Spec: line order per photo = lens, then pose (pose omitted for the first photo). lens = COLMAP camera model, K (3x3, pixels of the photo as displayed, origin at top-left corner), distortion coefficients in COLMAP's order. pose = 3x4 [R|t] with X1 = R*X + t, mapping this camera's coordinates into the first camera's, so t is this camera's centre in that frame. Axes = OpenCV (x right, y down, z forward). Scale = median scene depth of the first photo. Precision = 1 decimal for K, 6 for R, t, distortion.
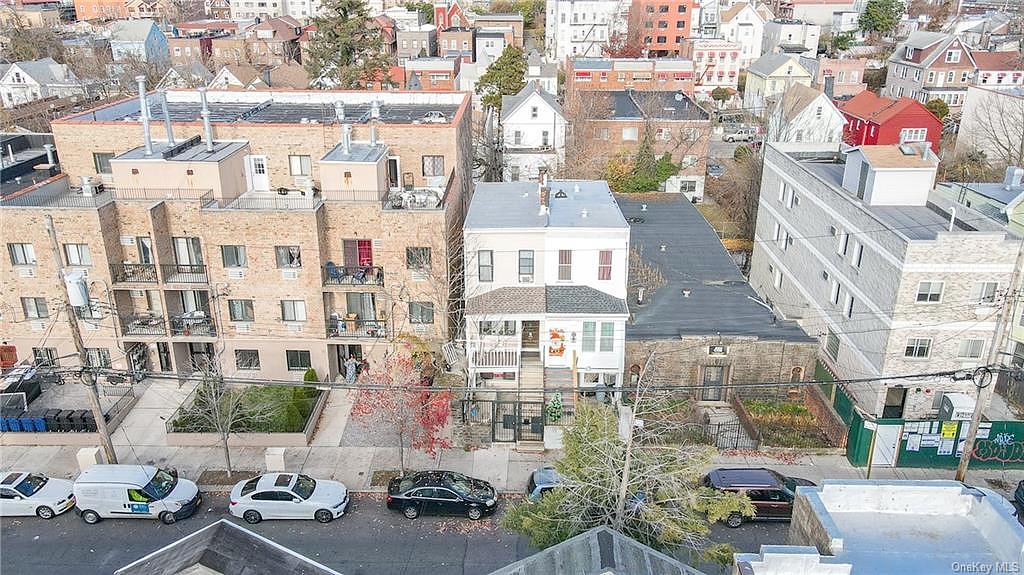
lens RADIAL K [[777.6, 0, 512.0], [0, 777.6, 287.5], [0, 0, 1]] dist [0.000427, 0.000256]
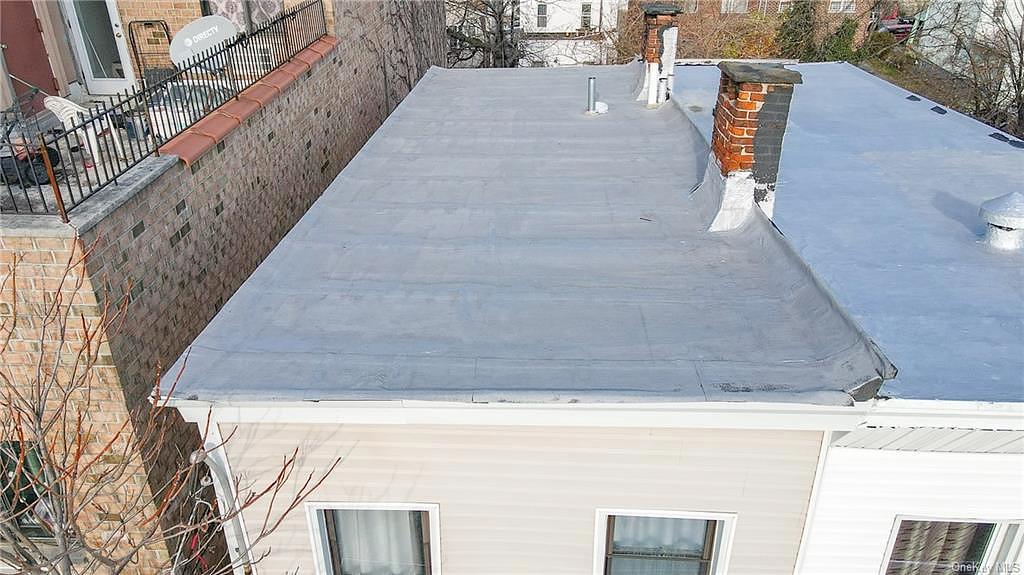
lens RADIAL K [[777.6, 0, 512.0], [0, 777.6, 287.5], [0, 0, 1]] dist [0.000427, 0.000256]
pose [[0.999762, 0.010482, -0.019157, -0.002732], [-0.008328, 0.993980, 0.109249, -0.042543], [0.020187, -0.109063, 0.993830, 0.353191]]
